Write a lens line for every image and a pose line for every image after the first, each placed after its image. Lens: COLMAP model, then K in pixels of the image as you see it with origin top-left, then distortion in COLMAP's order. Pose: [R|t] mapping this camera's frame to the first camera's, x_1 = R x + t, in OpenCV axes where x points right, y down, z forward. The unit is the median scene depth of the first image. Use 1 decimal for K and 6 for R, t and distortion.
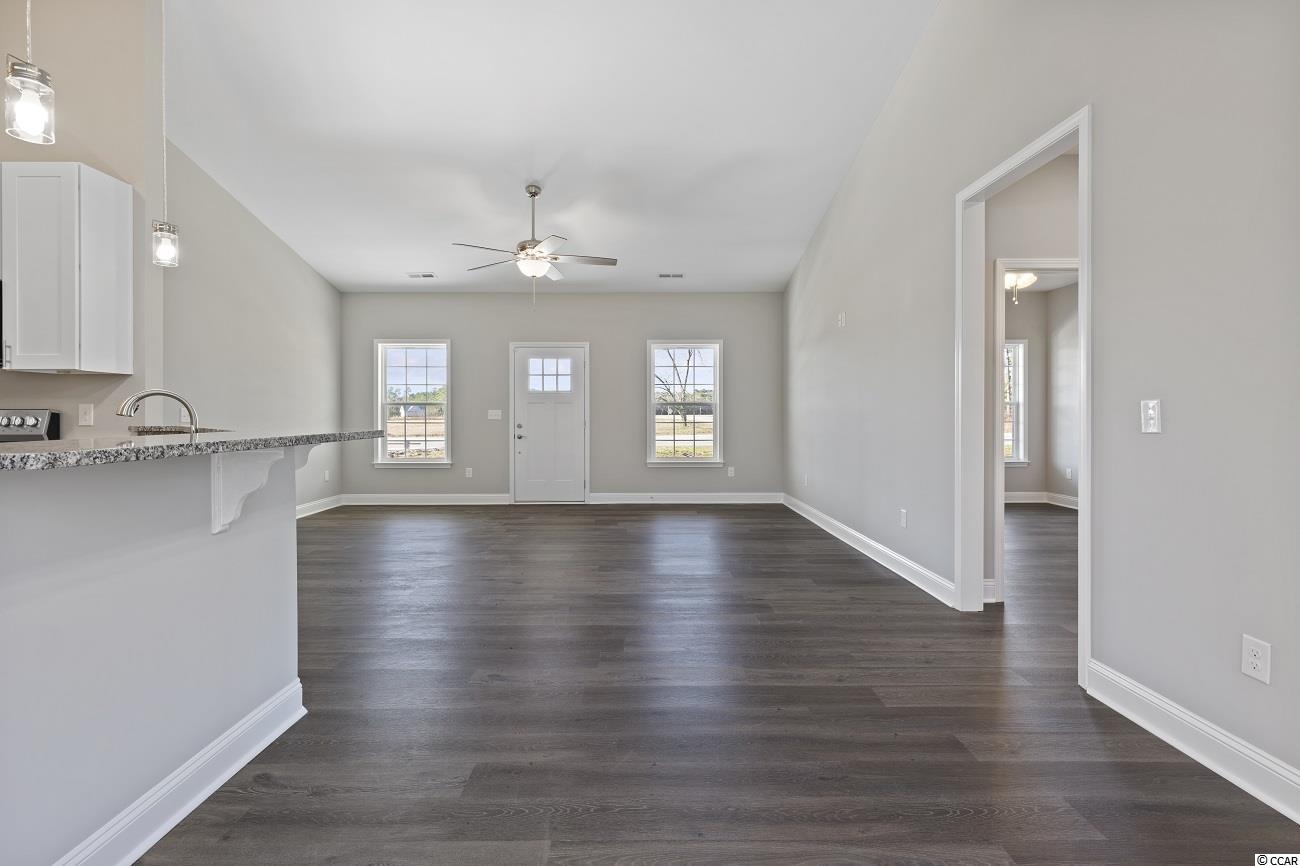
lens RADIAL K [[592.1, 0, 638.5], [0, 592.1, 416.7], [0, 0, 1]] dist [0.007317, -0.001136]
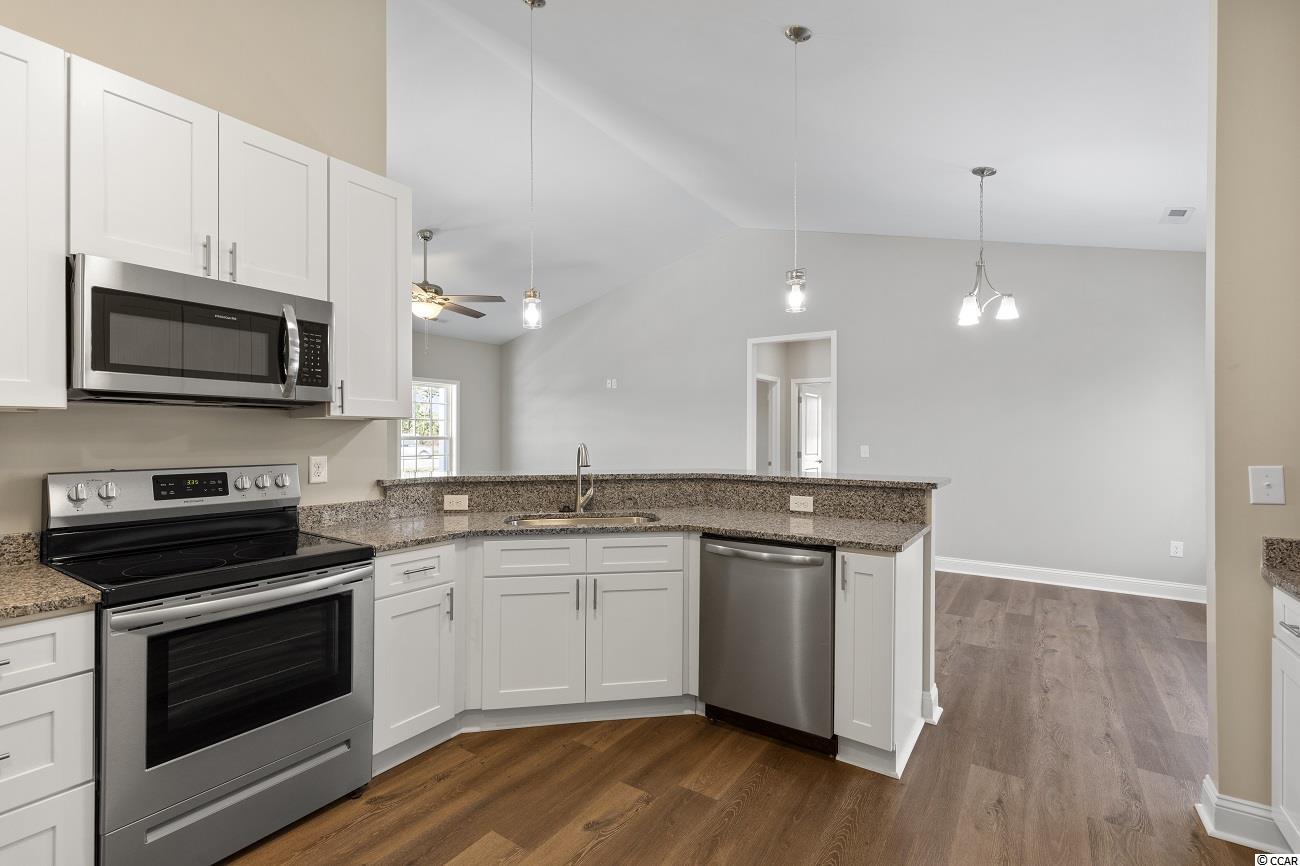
lens RADIAL K [[592.1, 0, 646.4], [0, 592.1, 428.1], [0, 0, 1]] dist [0.007317, -0.001136]
pose [[0.556607, 0.011913, 0.830690, -0.596981], [0.005499, 0.999822, -0.018023, -0.018409], [-0.830758, 0.014600, 0.556443, 0.083637]]
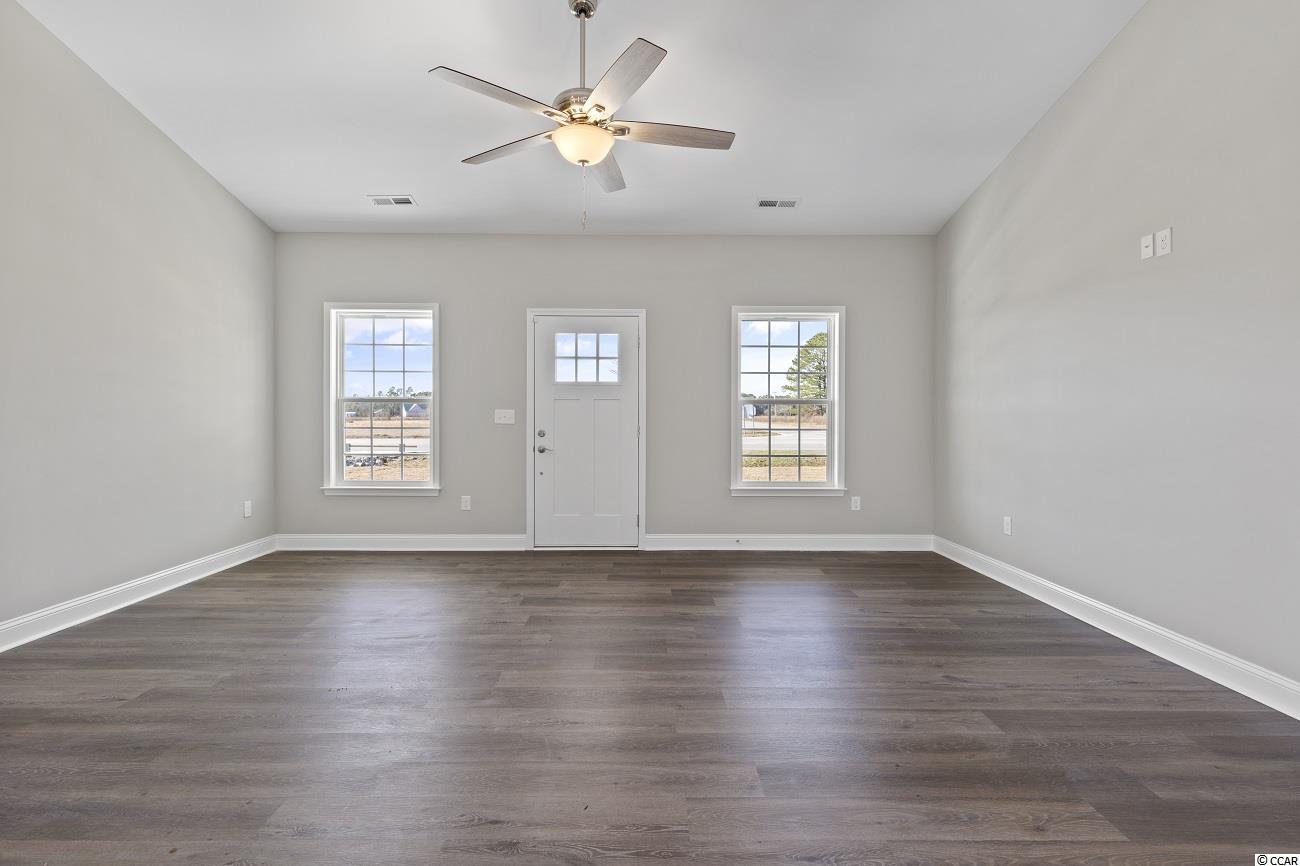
lens RADIAL K [[592.1, 0, 642.6], [0, 592.1, 422.3], [0, 0, 1]] dist [0.007317, -0.001136]
pose [[0.999985, 0.005505, 0.000625, -0.088591], [-0.005514, 0.999884, 0.014227, -0.007596], [-0.000547, -0.014230, 0.999899, 0.335822]]
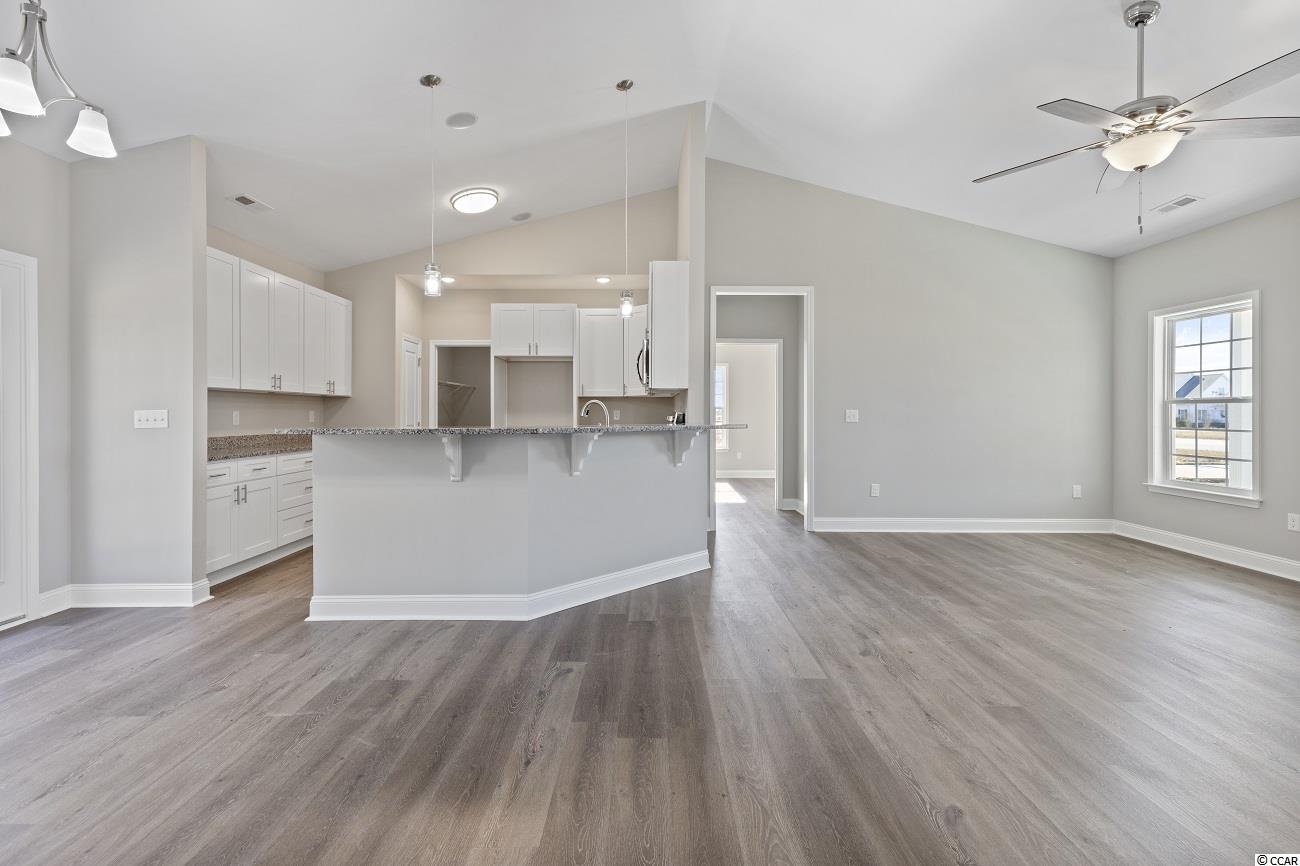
lens RADIAL K [[592.1, 0, 652.3], [0, 592.1, 419.1], [0, 0, 1]] dist [0.007317, -0.001136]
pose [[0.007542, 0.009851, -0.999923, 0.276663], [-0.006340, 0.999932, 0.009803, -0.003986], [0.999951, 0.006265, 0.007604, 0.400057]]
